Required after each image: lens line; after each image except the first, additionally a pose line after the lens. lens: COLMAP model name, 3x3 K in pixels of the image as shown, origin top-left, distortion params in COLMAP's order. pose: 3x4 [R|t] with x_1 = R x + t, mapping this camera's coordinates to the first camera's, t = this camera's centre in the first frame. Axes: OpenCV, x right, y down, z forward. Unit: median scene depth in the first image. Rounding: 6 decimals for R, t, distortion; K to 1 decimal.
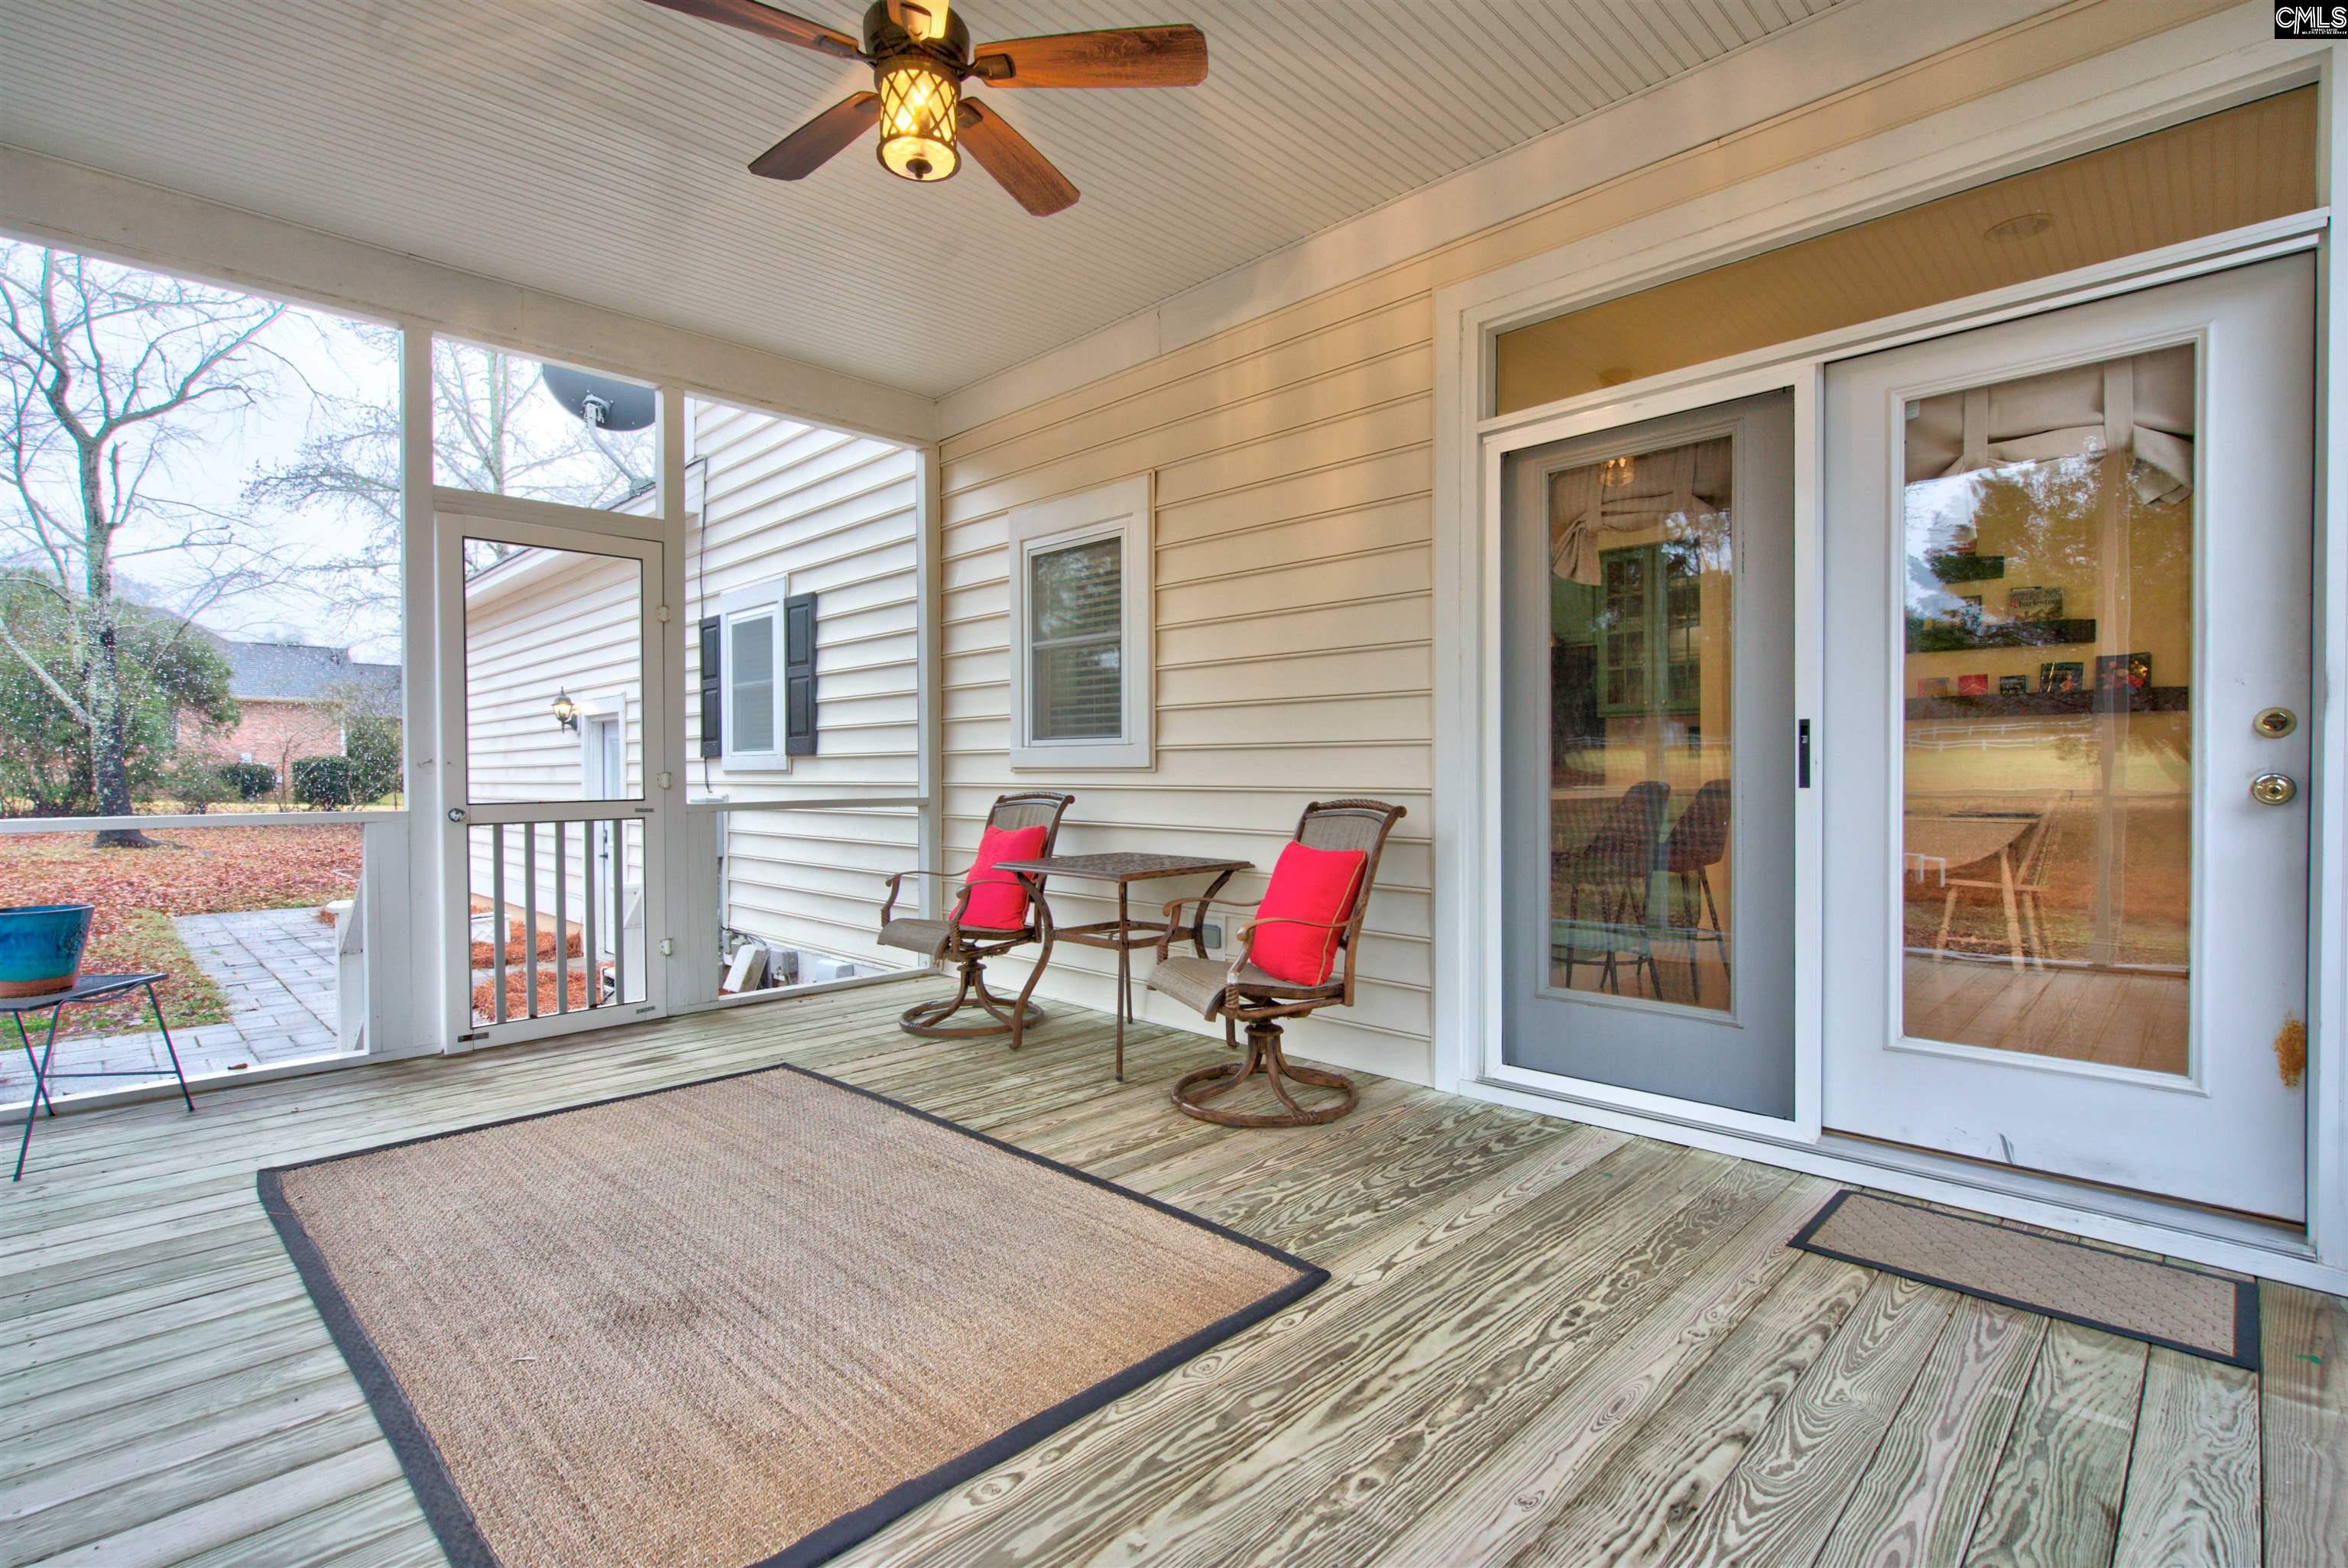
lens RADIAL K [[1093.2, 0, 1183.2], [0, 1093.2, 780.2], [0, 0, 1]] dist [0.001422, -0.000348]
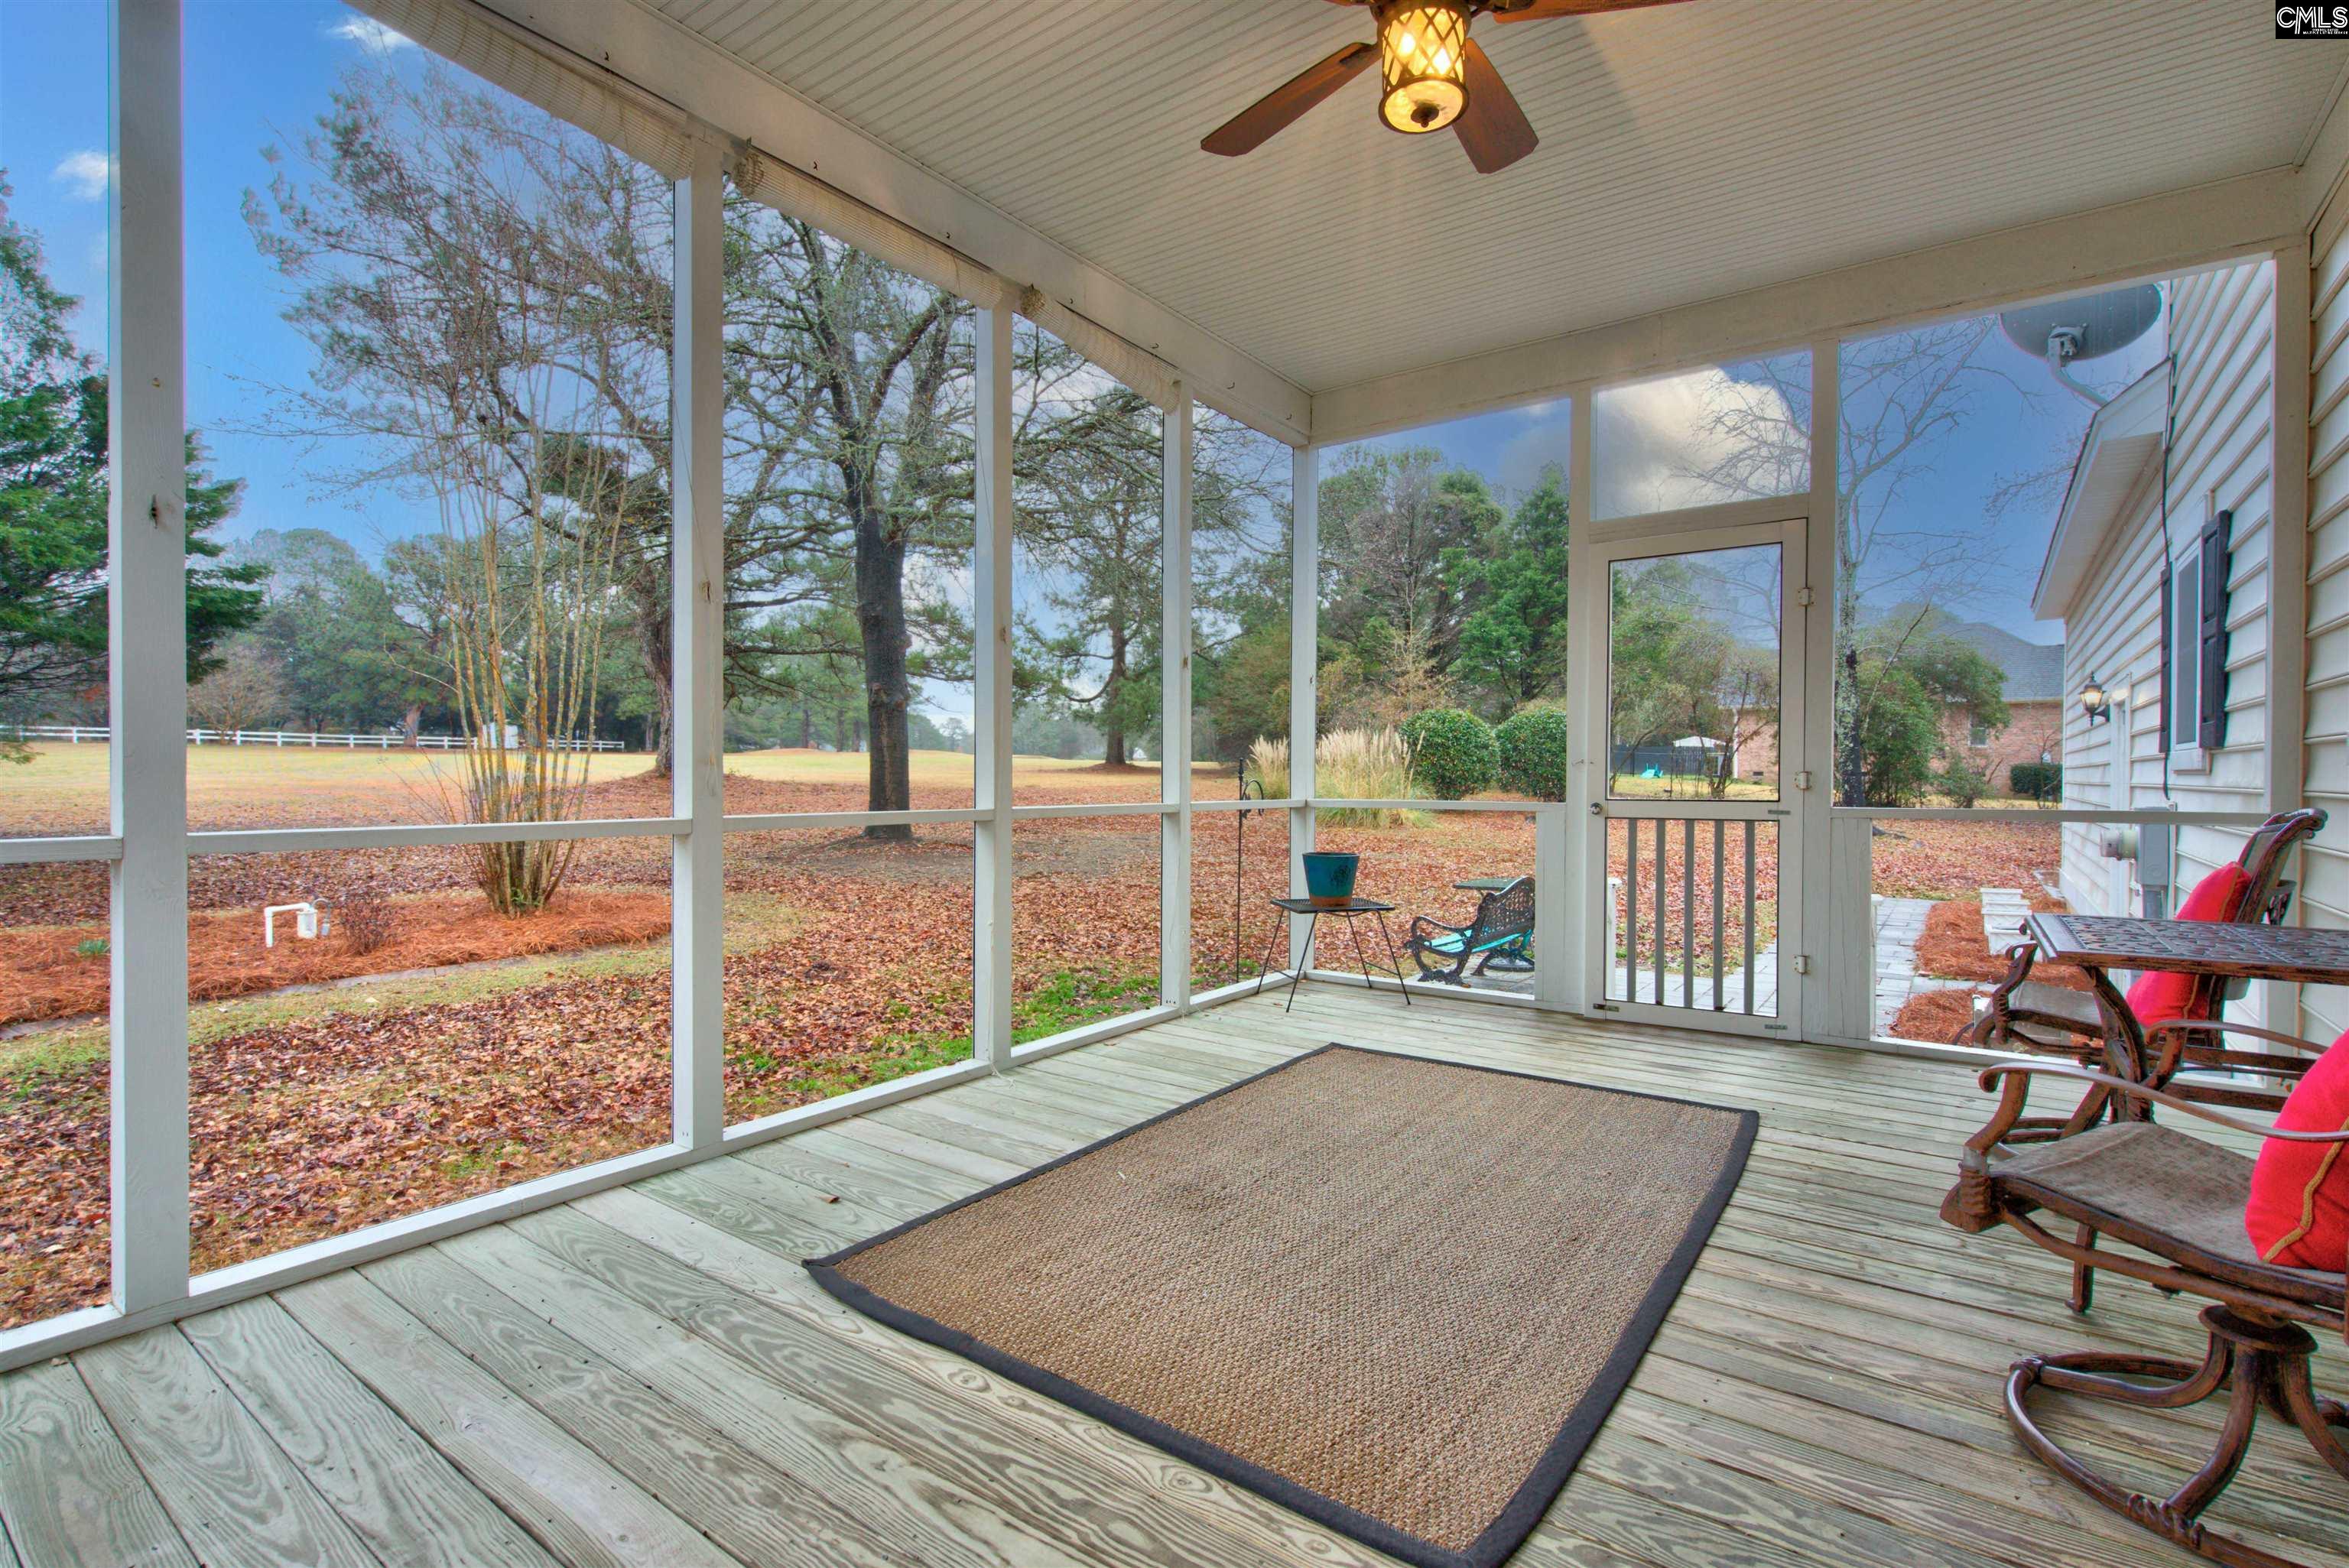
lens RADIAL K [[1093.7, 0, 1183.7], [0, 1093.7, 780.2], [0, 0, 1]] dist [0.001422, -0.000348]
pose [[0.147478, 0.010231, -0.989012, 0.480911], [-0.010011, 0.999911, 0.008851, -0.004193], [0.989015, 0.008596, 0.147567, 0.496473]]
